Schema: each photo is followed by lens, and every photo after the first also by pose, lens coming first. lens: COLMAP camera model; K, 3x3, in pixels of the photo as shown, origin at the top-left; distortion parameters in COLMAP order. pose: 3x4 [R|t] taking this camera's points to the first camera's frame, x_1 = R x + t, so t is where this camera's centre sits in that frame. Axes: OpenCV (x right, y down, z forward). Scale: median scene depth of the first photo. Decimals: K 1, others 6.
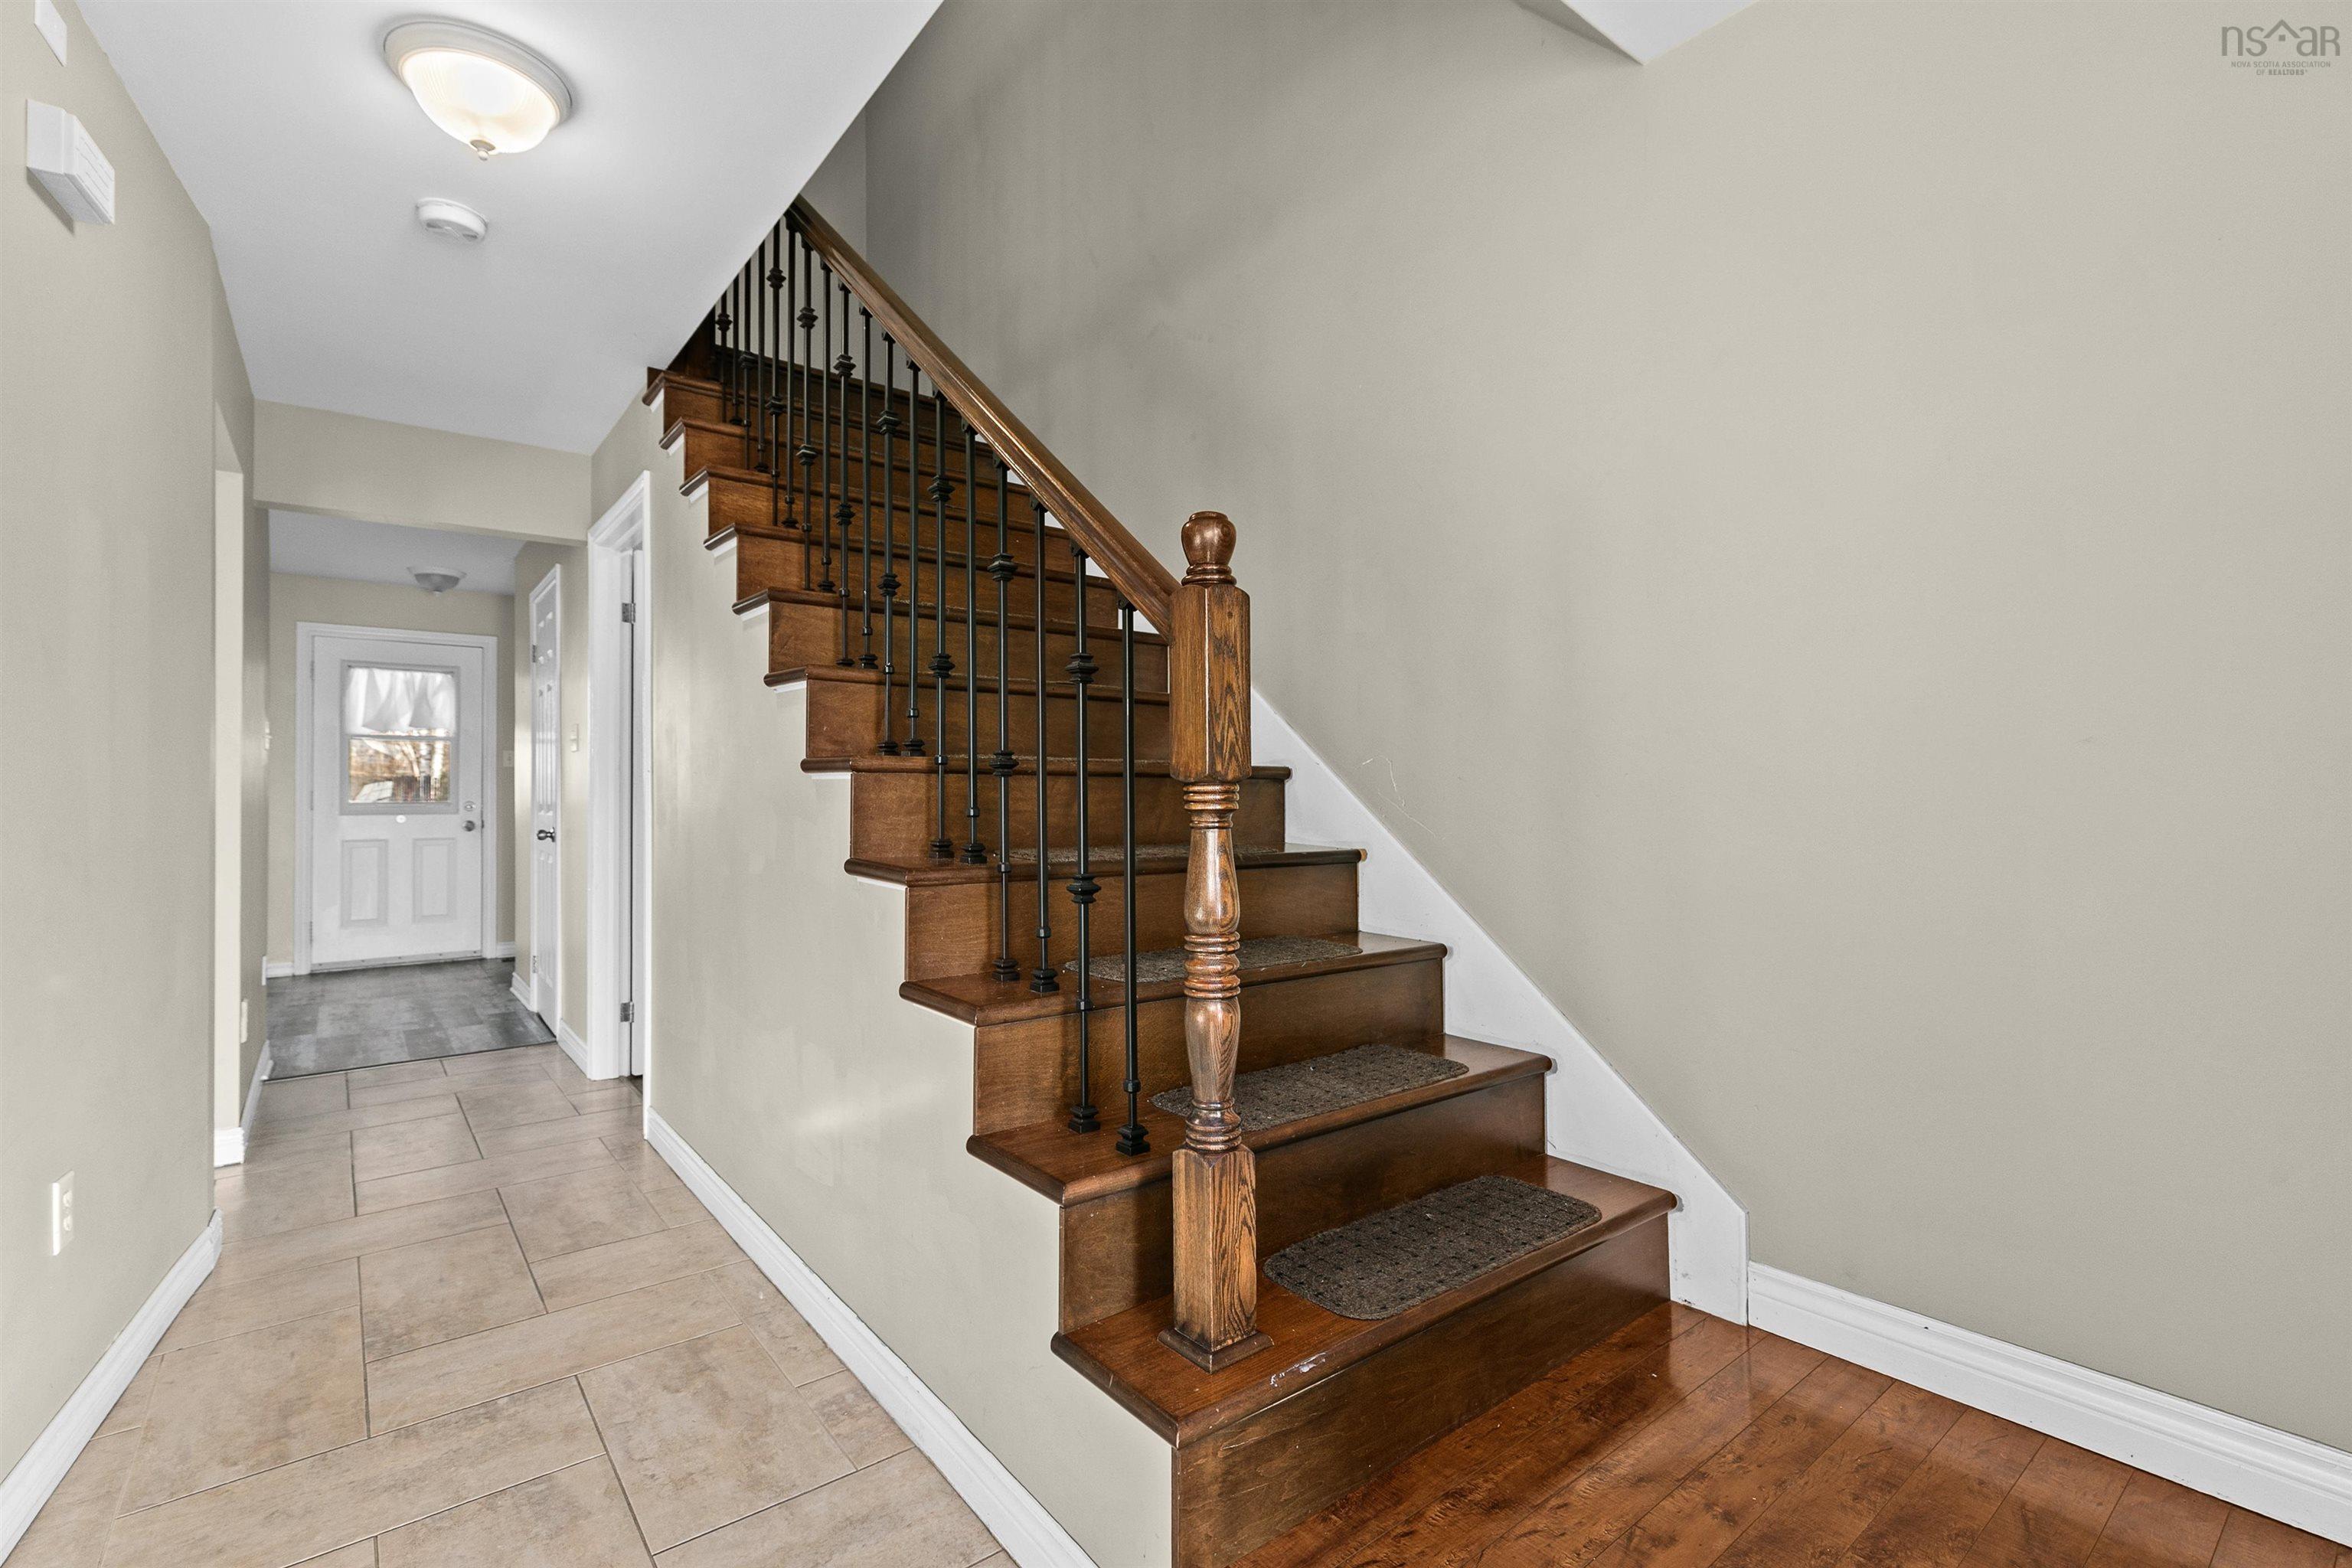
lens RADIAL K [[1074.7, 0, 1197.6], [0, 1074.7, 796.8], [0, 0, 1]] dist [0.009862, 0.000290]
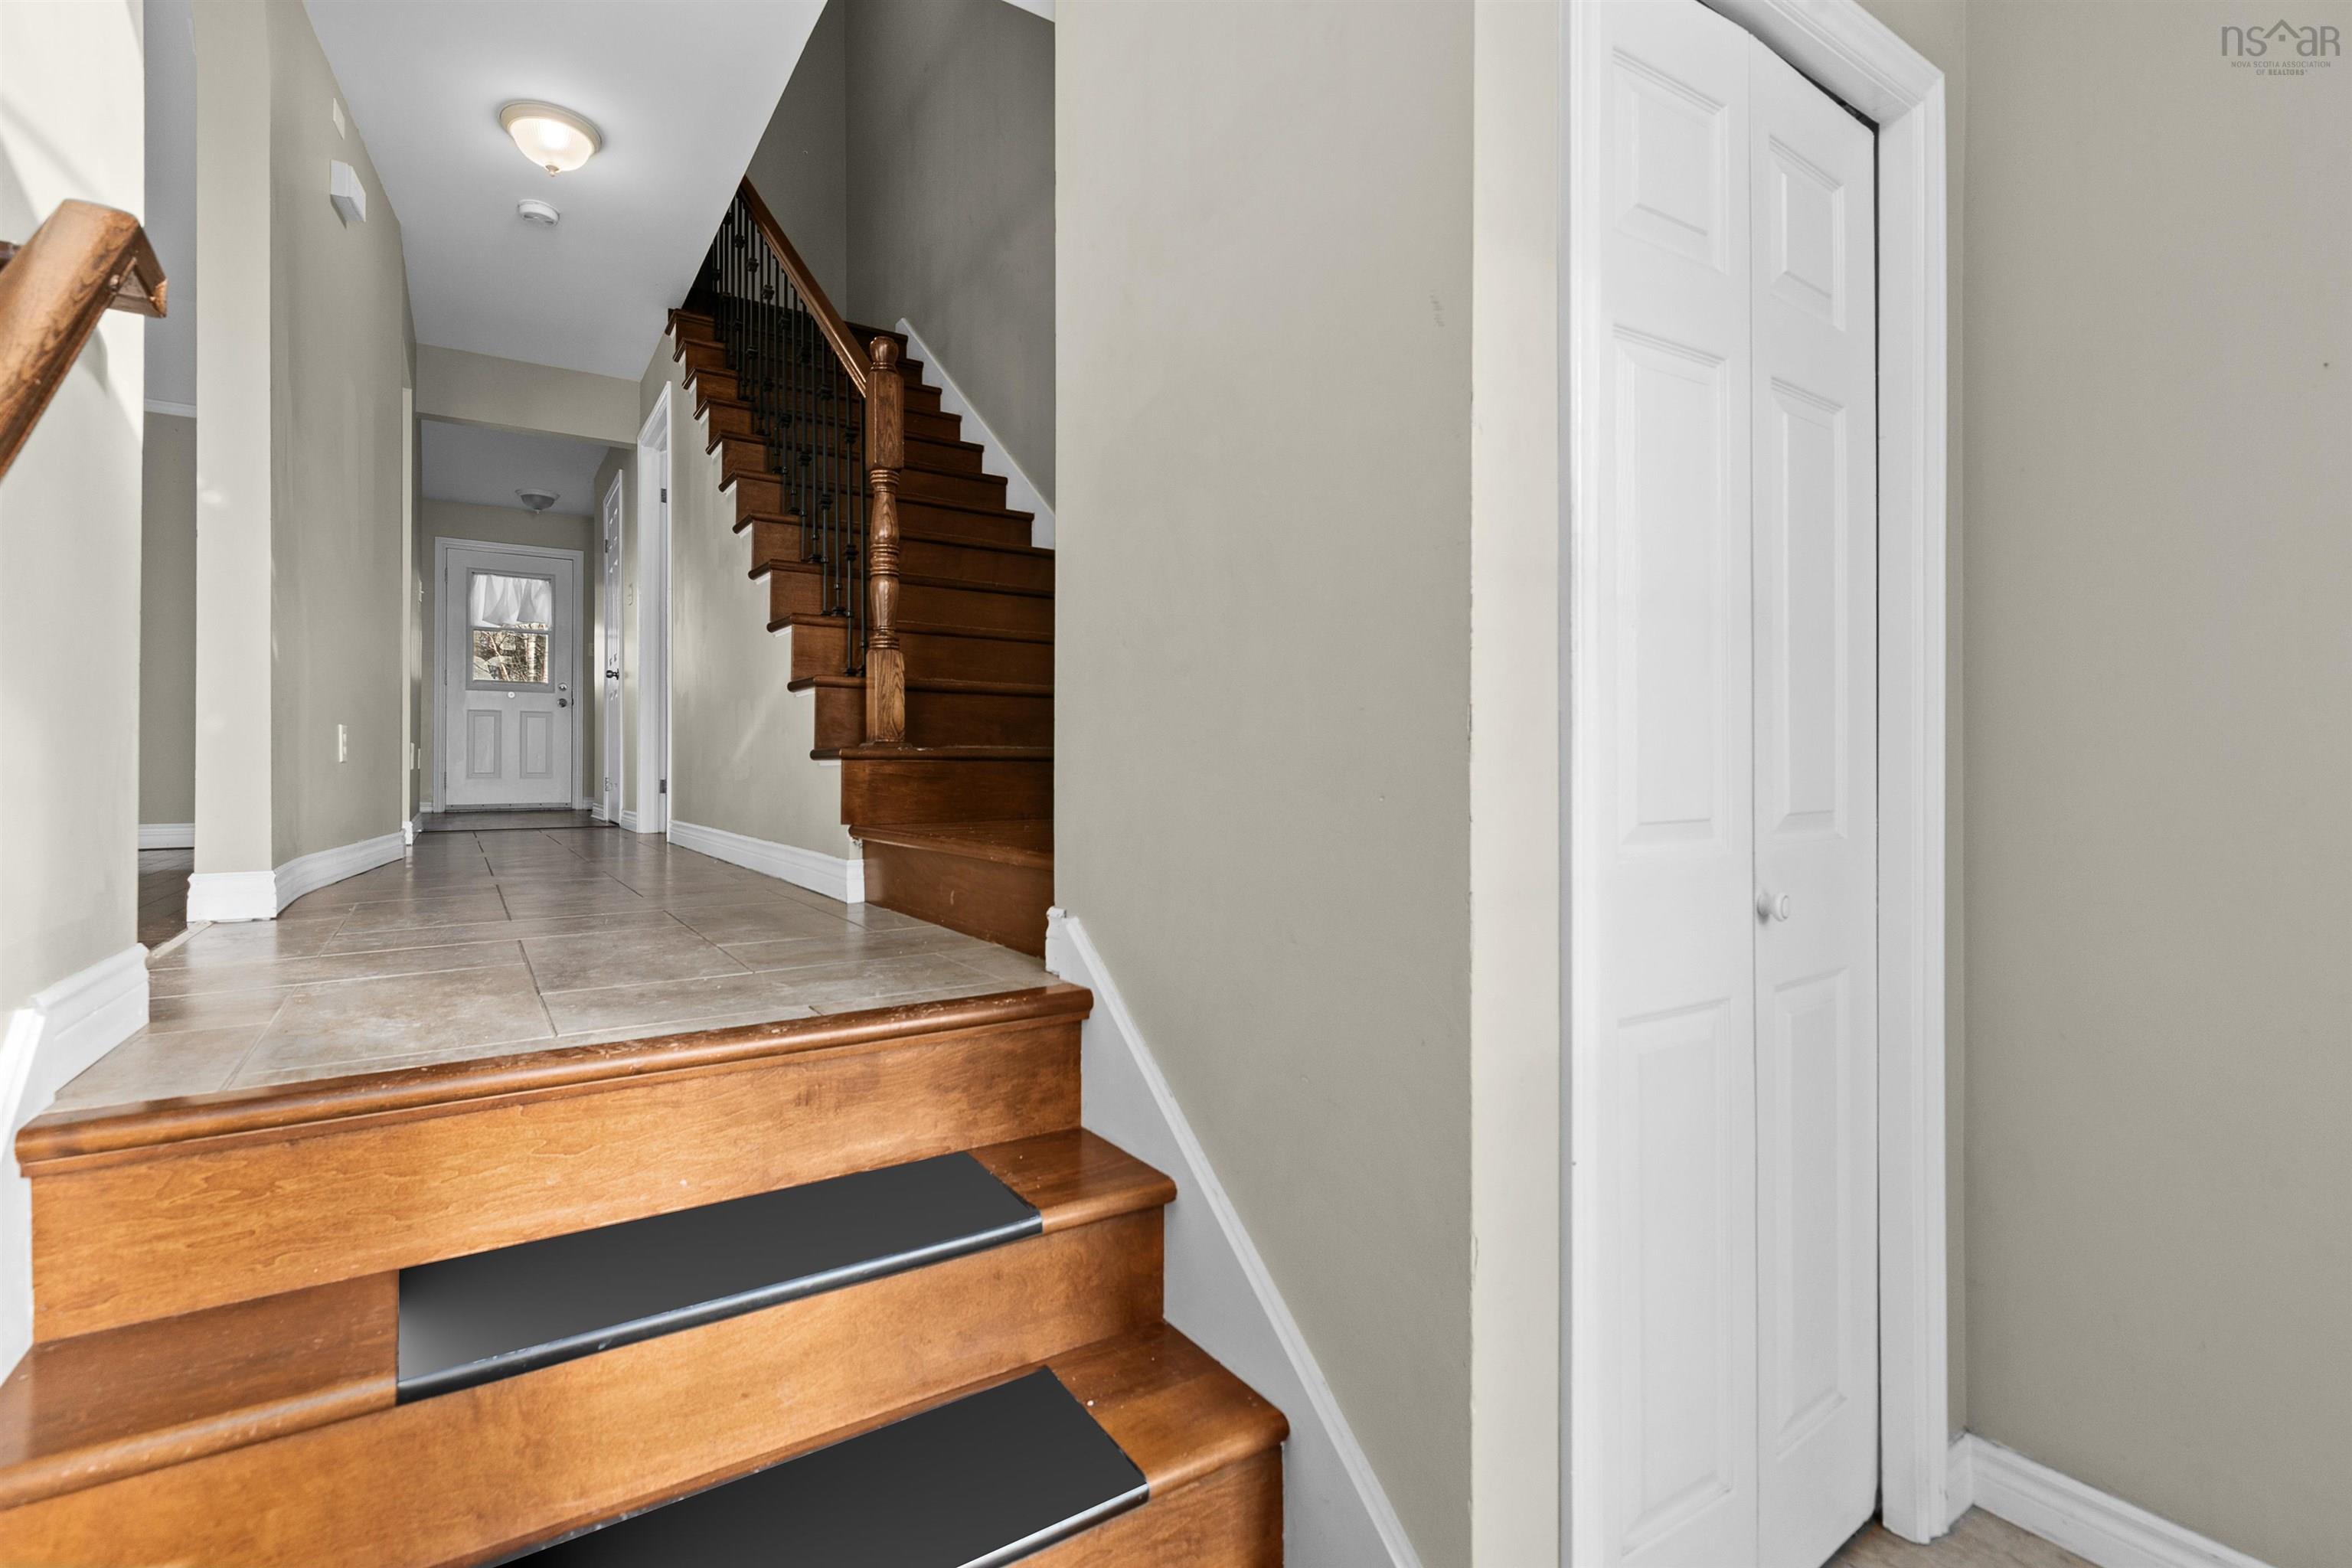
lens RADIAL K [[1074.7, 0, 1152.1], [0, 1074.7, 764.7], [0, 0, 1]] dist [0.009862, 0.000290]
pose [[0.994990, 0.002252, -0.099952, 0.219596], [-0.002276, 0.999997, -0.000126, 0.164882], [0.099951, 0.000353, 0.994992, -0.292819]]
